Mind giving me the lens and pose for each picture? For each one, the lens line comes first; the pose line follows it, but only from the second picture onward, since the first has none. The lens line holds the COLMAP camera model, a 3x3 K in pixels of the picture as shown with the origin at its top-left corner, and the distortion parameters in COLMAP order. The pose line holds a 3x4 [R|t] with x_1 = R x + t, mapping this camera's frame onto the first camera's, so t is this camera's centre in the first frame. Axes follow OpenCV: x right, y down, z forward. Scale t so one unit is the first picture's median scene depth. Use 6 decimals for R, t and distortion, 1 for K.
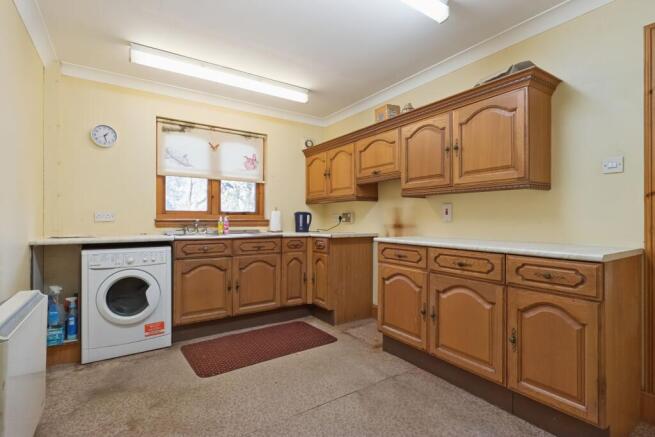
lens RADIAL K [[315.5, 0, 327.0], [0, 315.5, 220.1], [0, 0, 1]] dist [-0.006022, 0.002357]
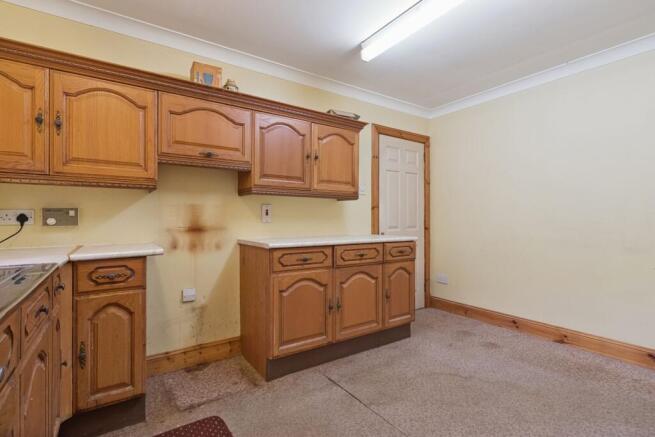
lens RADIAL K [[315.5, 0, 326.6], [0, 315.5, 215.8], [0, 0, 1]] dist [-0.006022, 0.002357]
pose [[-0.013622, 0.006766, 0.999884, -0.711093], [0.001036, 0.999977, -0.006752, -0.010520], [-0.999907, 0.000944, -0.013628, 0.953898]]
